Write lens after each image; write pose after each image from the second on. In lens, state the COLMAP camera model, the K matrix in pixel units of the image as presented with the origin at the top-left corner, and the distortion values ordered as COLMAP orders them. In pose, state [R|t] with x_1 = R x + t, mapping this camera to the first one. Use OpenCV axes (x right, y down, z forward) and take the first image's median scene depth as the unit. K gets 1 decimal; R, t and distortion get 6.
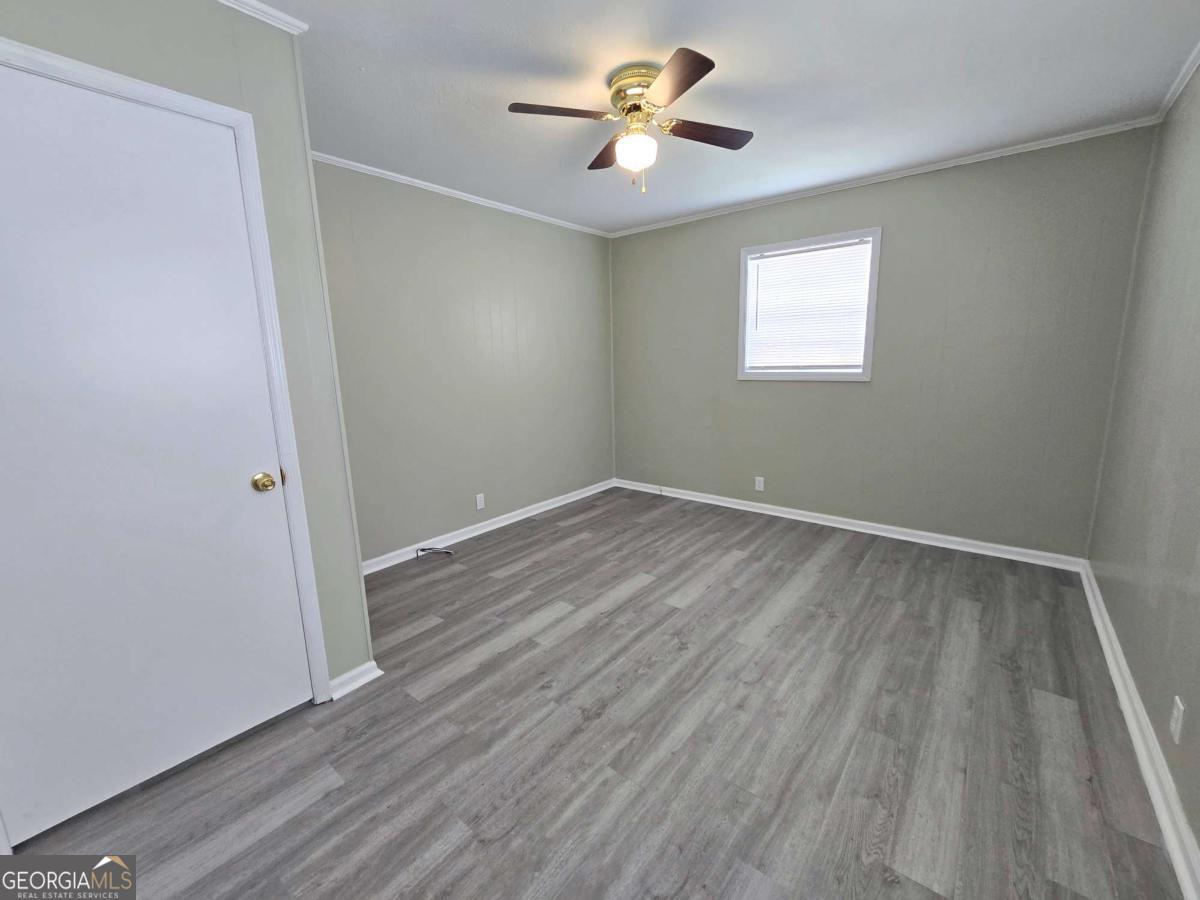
lens RADIAL K [[492.1, 0, 601.5], [0, 492.1, 448.7], [0, 0, 1]] dist [-0.001846, 0.000047]
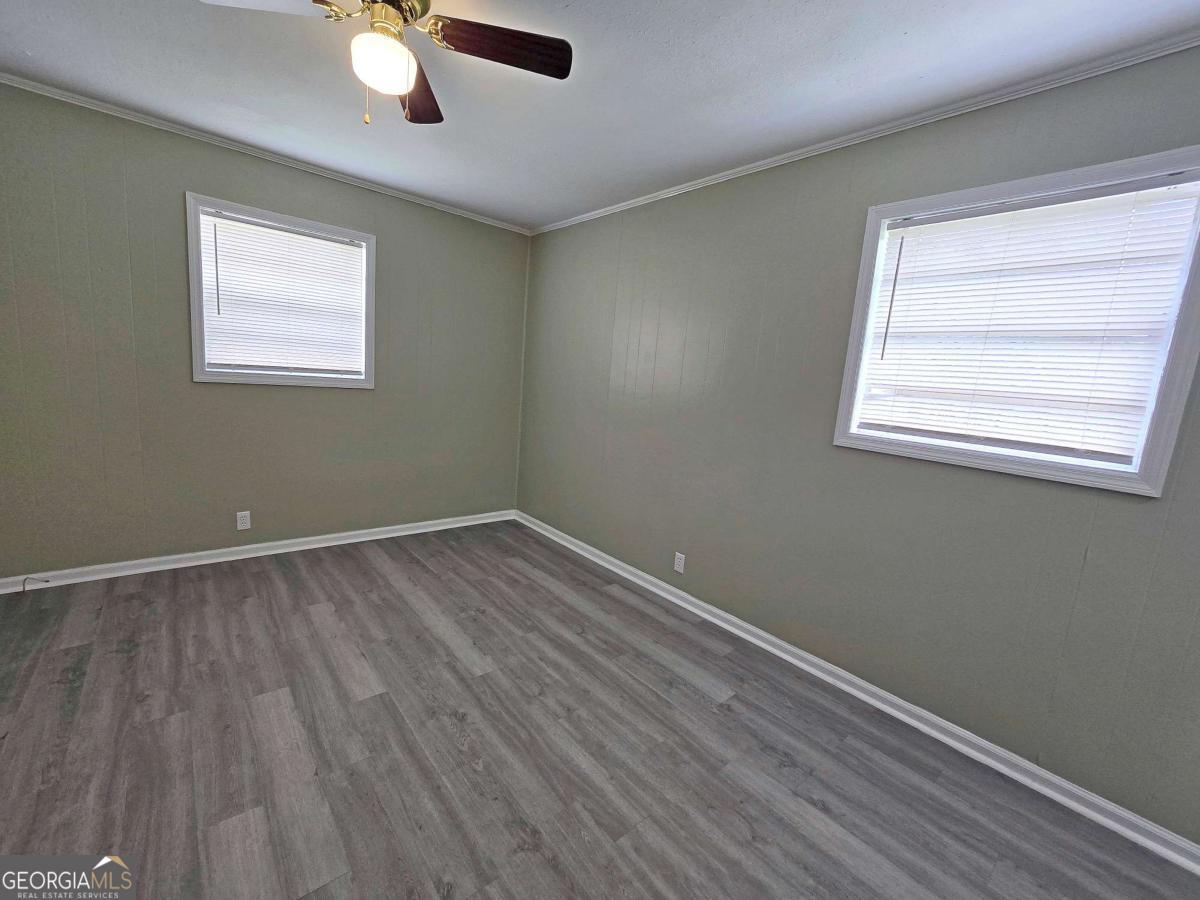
lens RADIAL K [[492.1, 0, 598.0], [0, 492.1, 446.8], [0, 0, 1]] dist [-0.001846, 0.000047]
pose [[0.175052, -0.107447, 0.978679, -0.424372], [0.096143, 0.991142, 0.091619, -0.078511], [-0.979854, 0.078055, 0.183831, 0.439988]]
